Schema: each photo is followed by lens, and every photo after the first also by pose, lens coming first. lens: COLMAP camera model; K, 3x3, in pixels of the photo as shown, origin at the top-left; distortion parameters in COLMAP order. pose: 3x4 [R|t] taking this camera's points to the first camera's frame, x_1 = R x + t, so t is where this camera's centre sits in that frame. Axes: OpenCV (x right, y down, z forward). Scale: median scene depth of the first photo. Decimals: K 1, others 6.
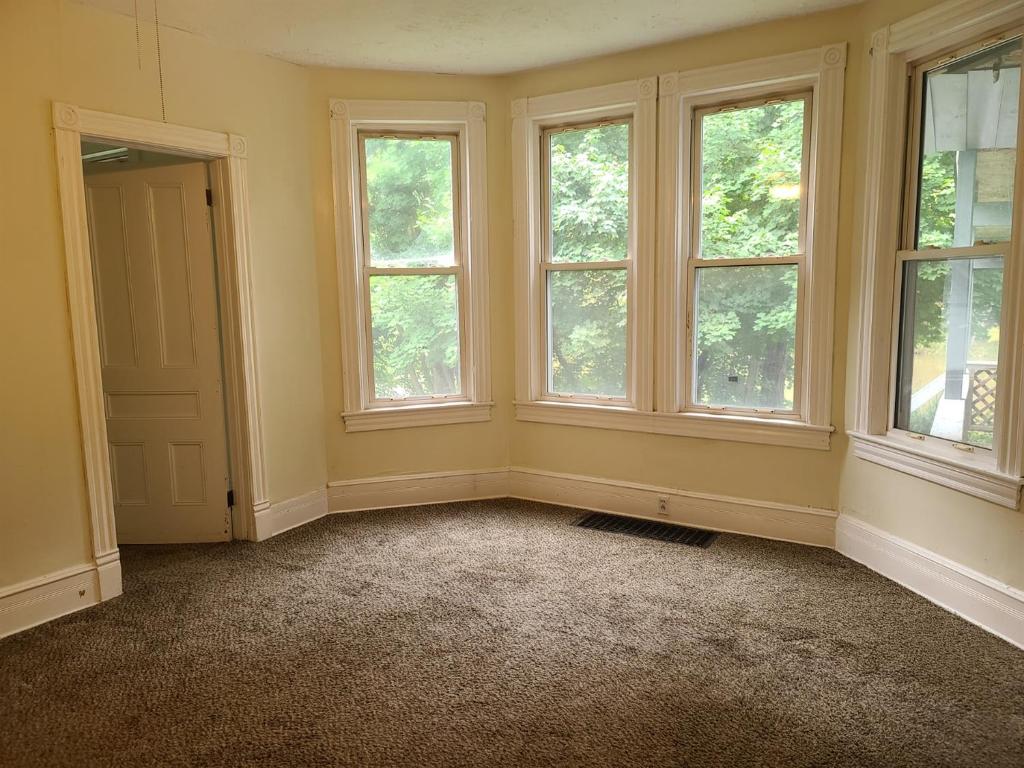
lens RADIAL K [[756.4, 0, 514.7], [0, 756.4, 387.5], [0, 0, 1]] dist [0.040732, 0.000030]
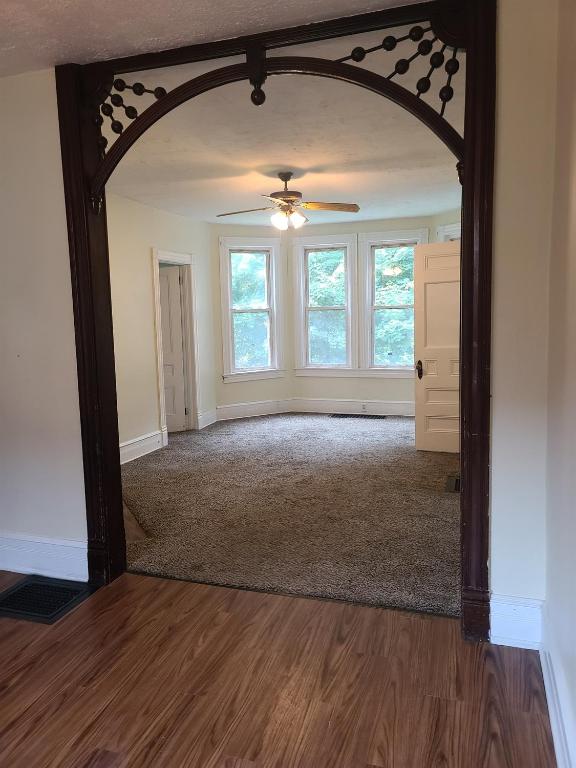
lens RADIAL K [[567.3, 0, 288.9], [0, 567.3, 380.7], [0, 0, 1]] dist [0.040732, 0.000030]
pose [[0.967755, -0.035293, 0.249408, -0.467736], [0.041608, 0.998932, -0.020090, 0.095690], [-0.248433, 0.029820, 0.968190, -0.676640]]
